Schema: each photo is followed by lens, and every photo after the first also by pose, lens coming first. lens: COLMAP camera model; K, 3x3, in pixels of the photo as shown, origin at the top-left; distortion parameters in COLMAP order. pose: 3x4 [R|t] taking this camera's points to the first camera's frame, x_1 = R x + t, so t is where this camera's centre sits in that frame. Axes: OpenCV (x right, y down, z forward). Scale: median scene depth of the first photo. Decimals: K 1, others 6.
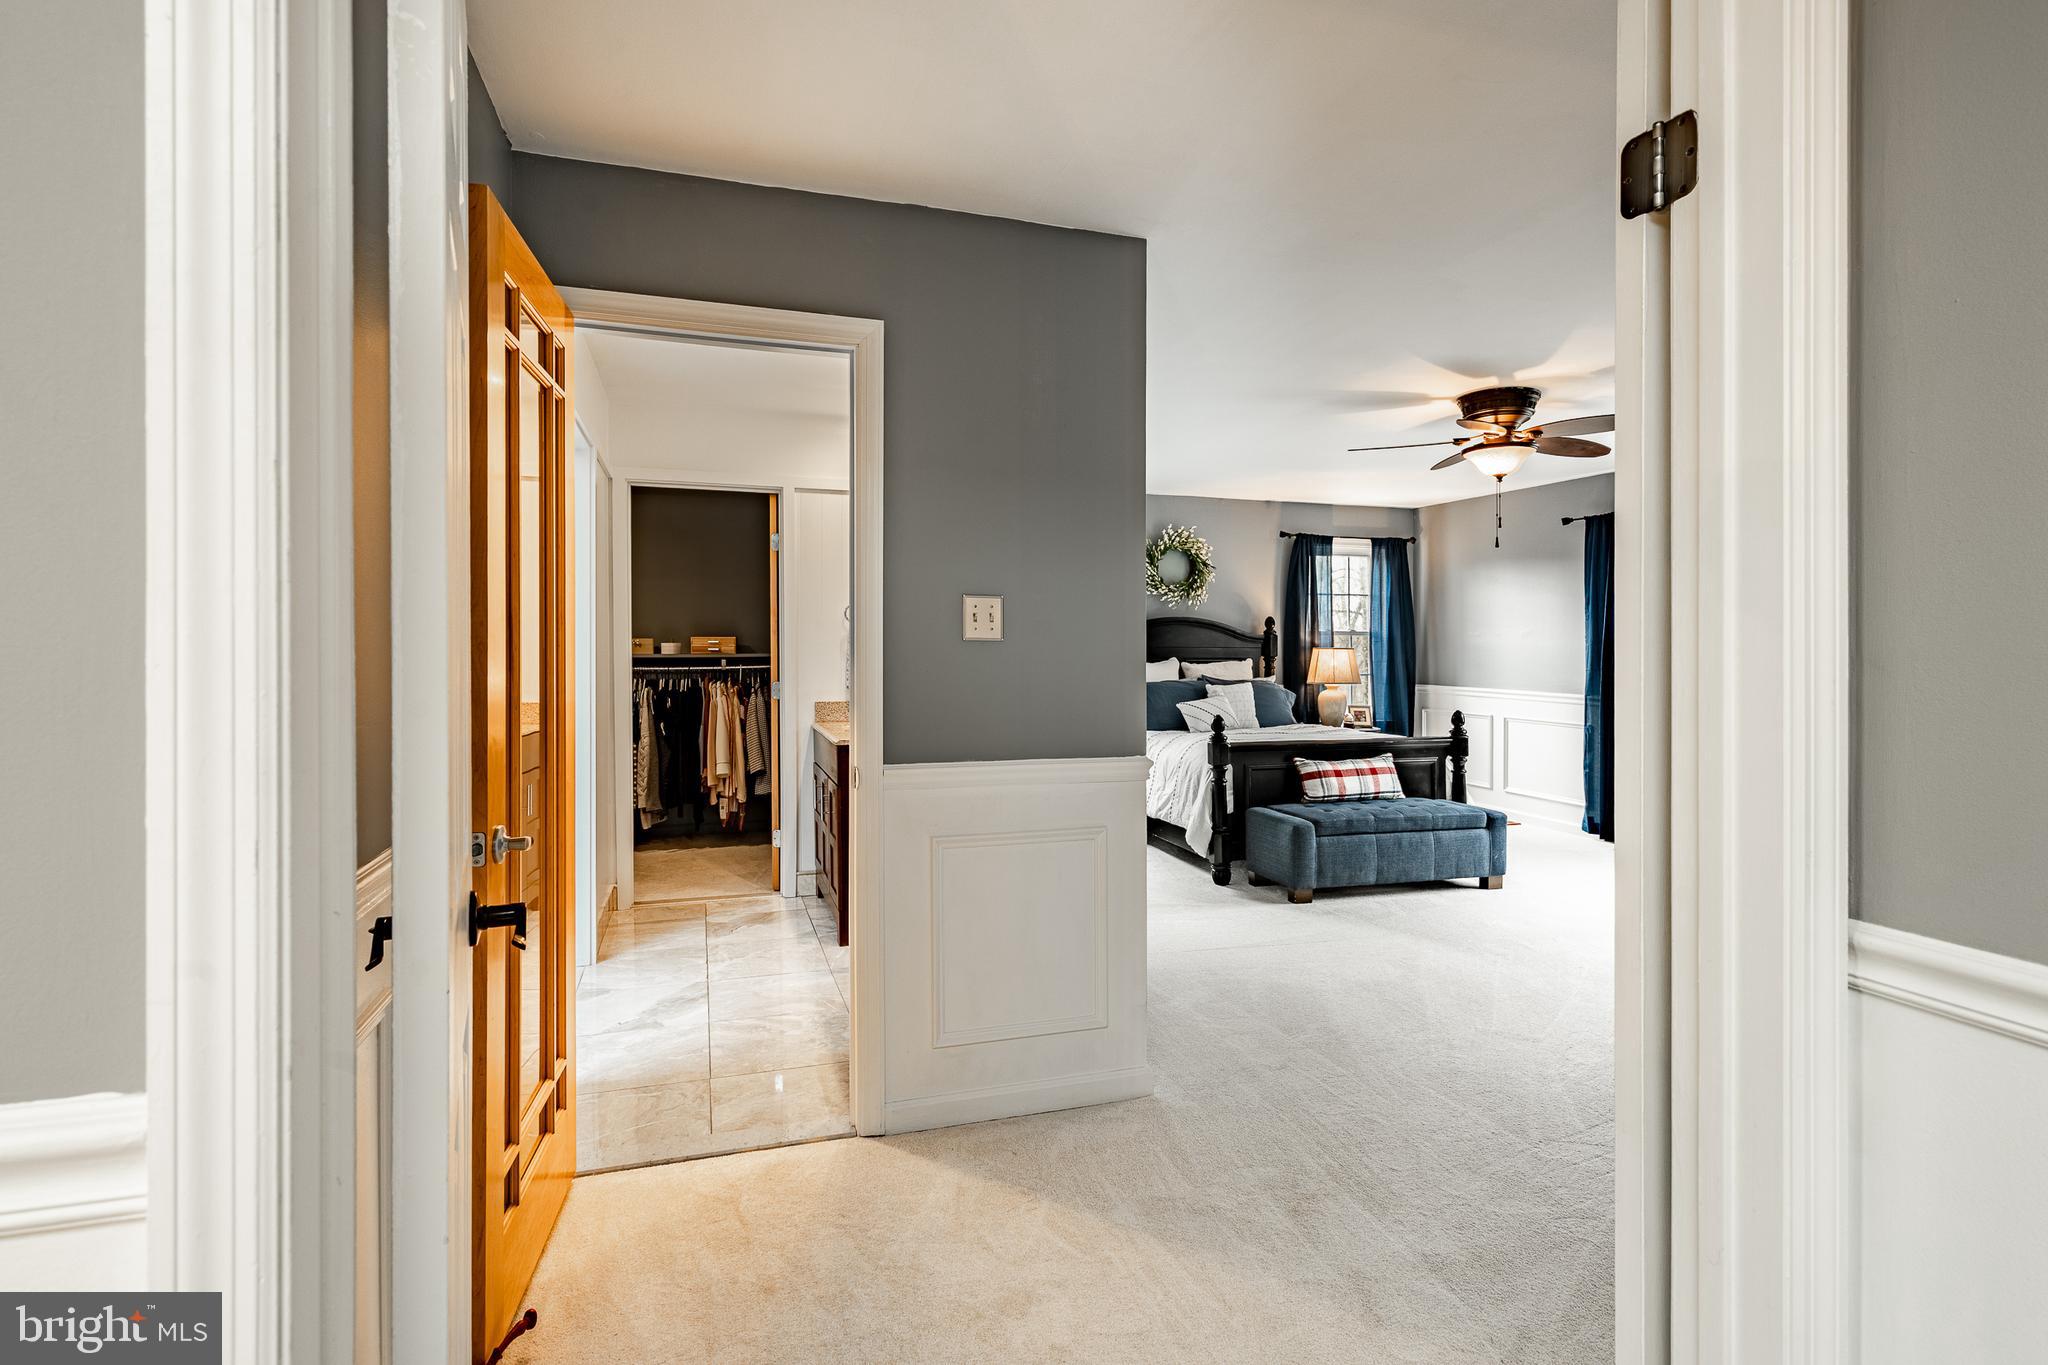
lens RADIAL K [[1013.7, 0, 1026.0], [0, 1013.7, 626.5], [0, 0, 1]] dist [-0.001225, -0.000002]
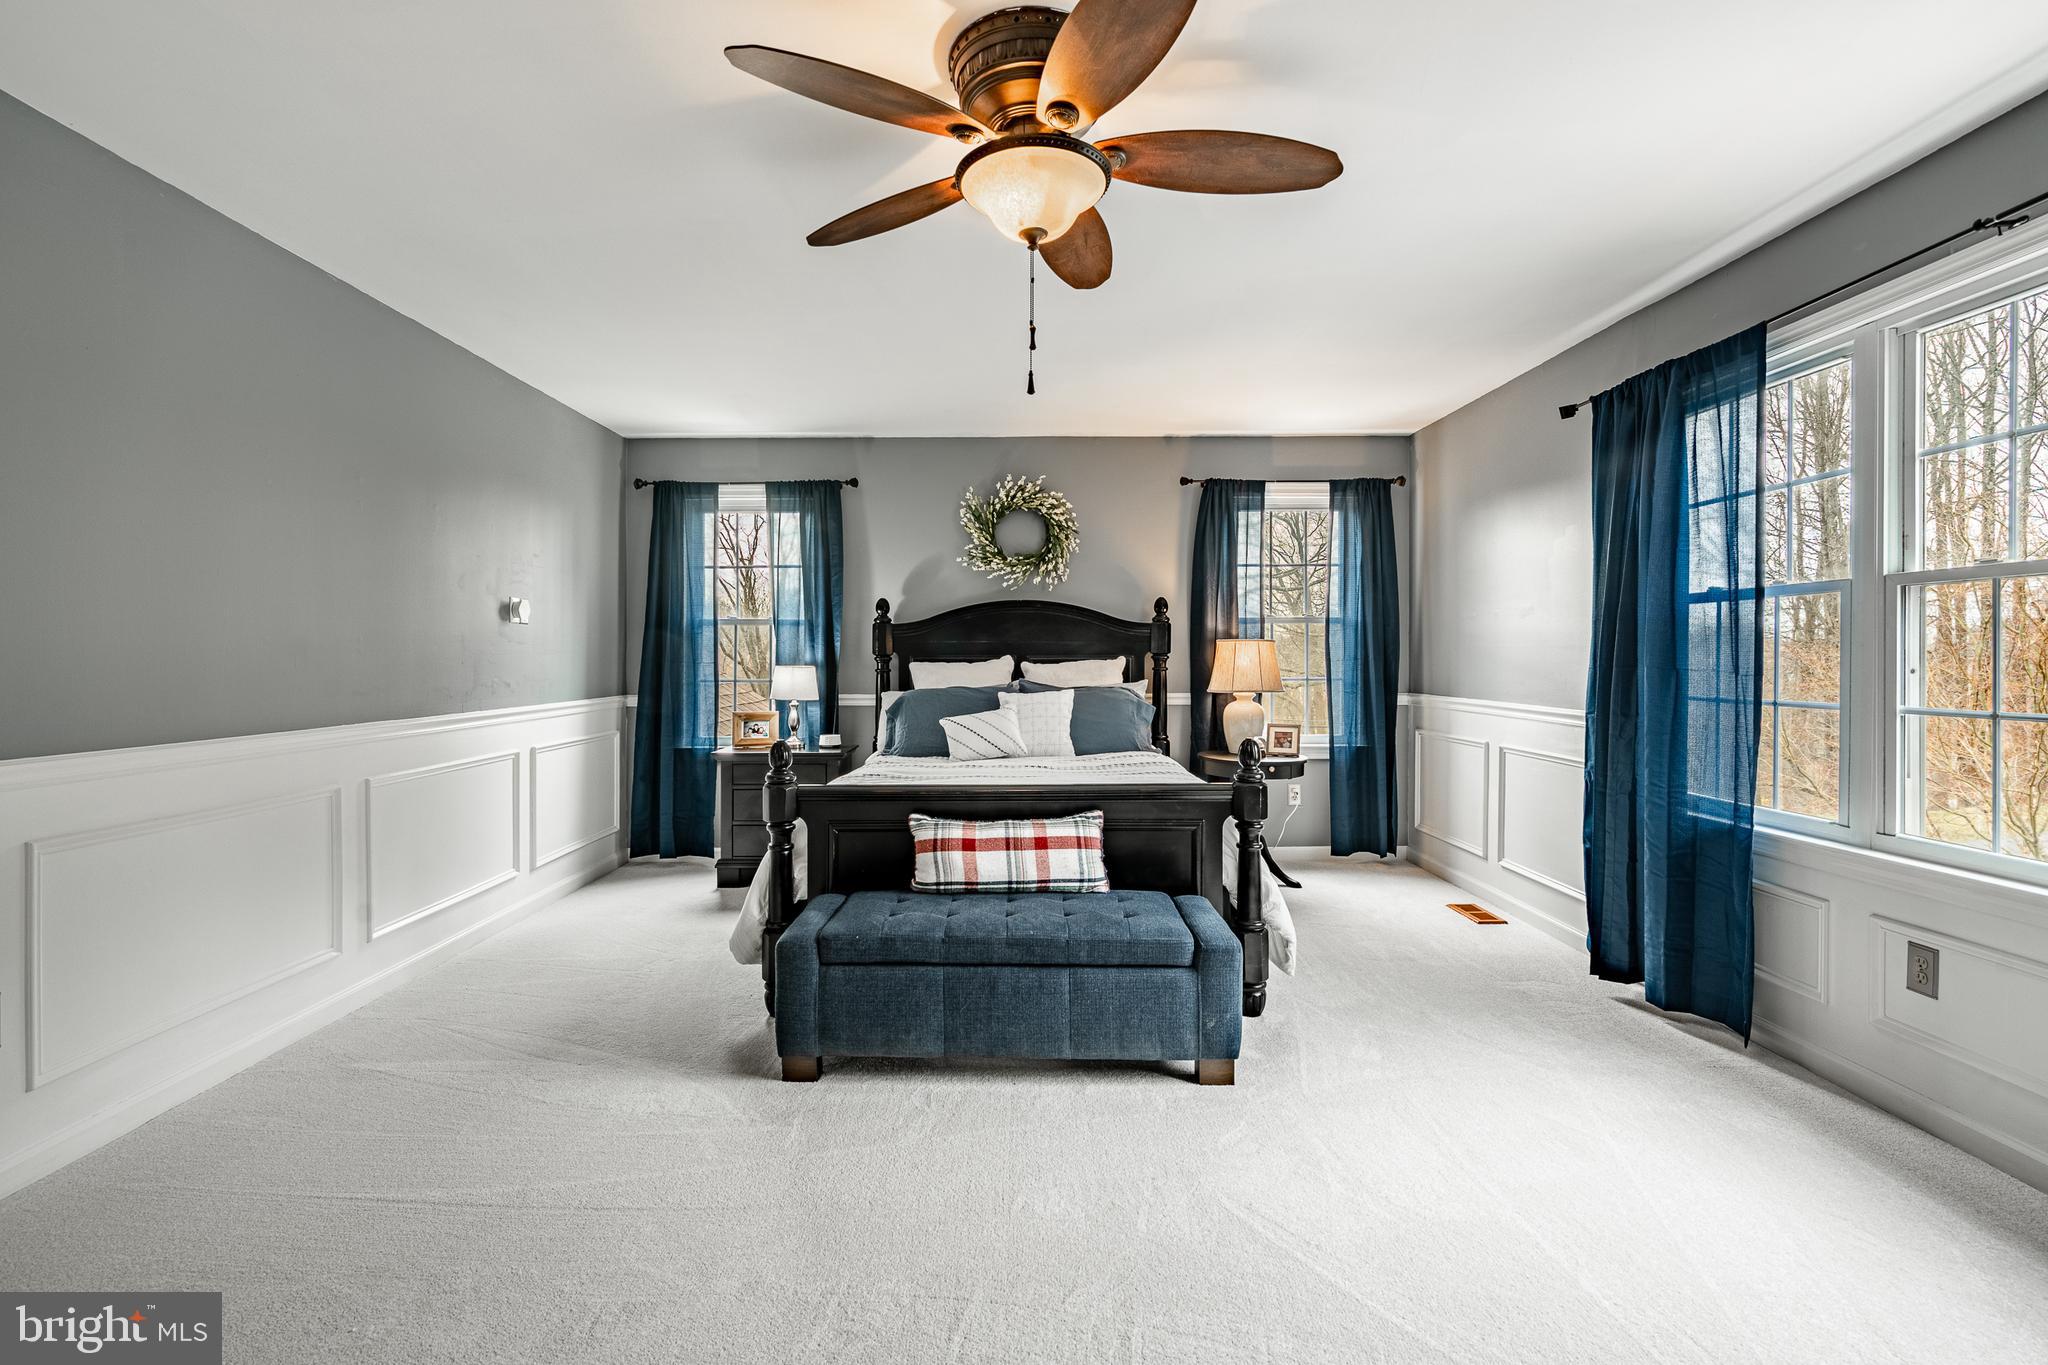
lens RADIAL K [[924.7, 0, 1024.0], [0, 924.7, 654.0], [0, 0, 1]] dist [-0.004840, -0.000340]
pose [[0.952613, -0.008838, -0.304057, 0.464182], [0.013511, 0.999821, 0.013269, 0.026978], [0.303885, -0.016749, 0.952561, 0.469799]]
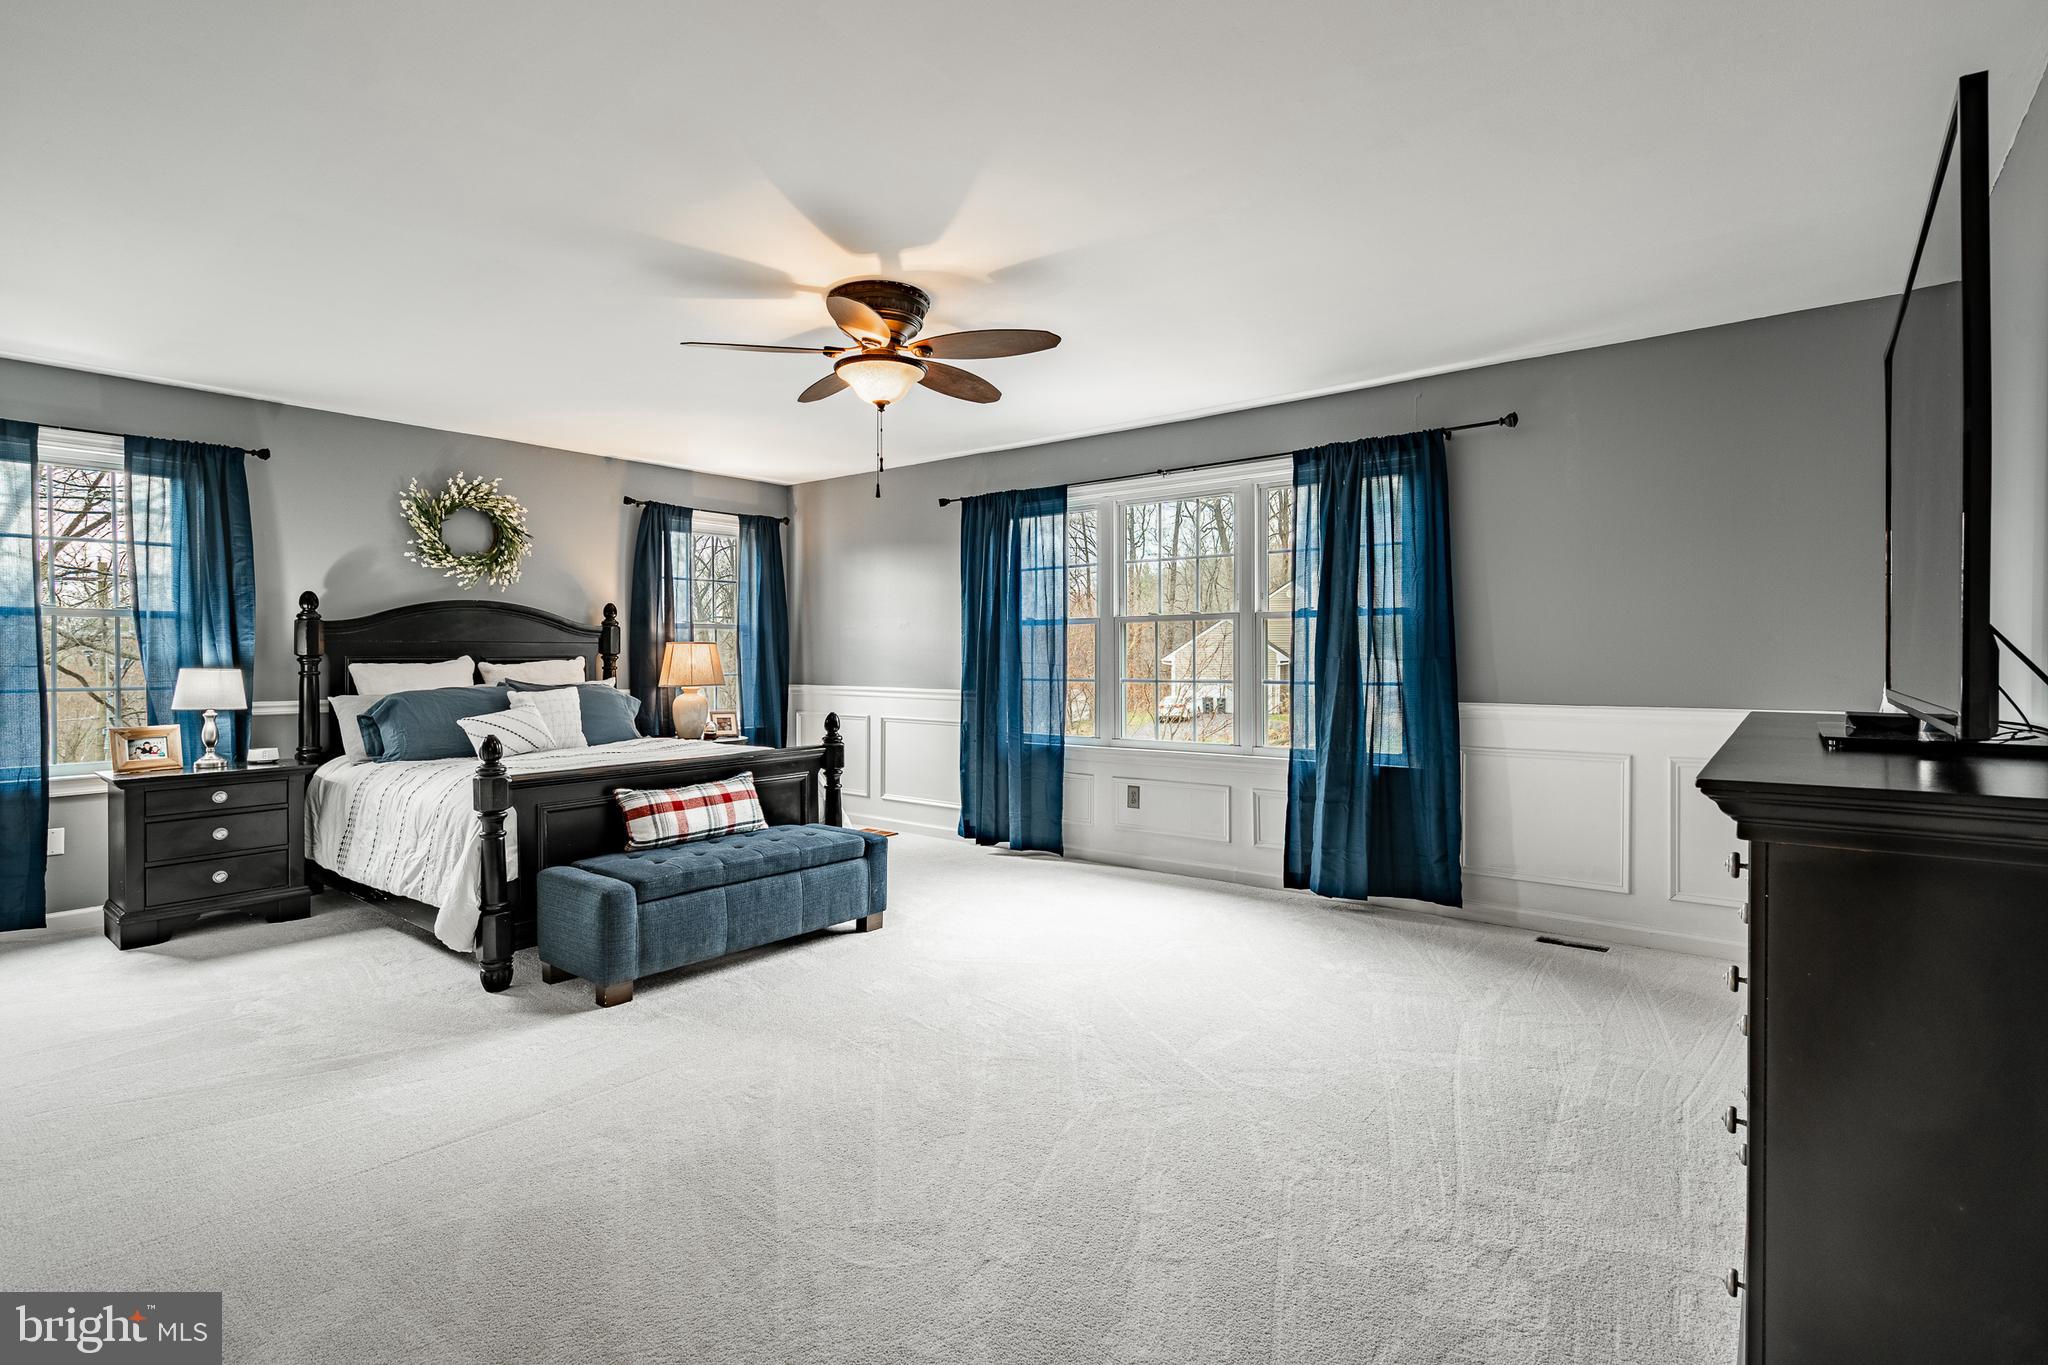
lens RADIAL K [[976.3, 0, 1018.4], [0, 976.3, 648.6], [0, 0, 1]] dist [0.001262, 0.000237]
pose [[0.833509, -0.005900, 0.552475, 0.114725], [-0.001472, 0.999916, 0.012898, 0.020449], [-0.552505, -0.011564, 0.833430, 0.256849]]
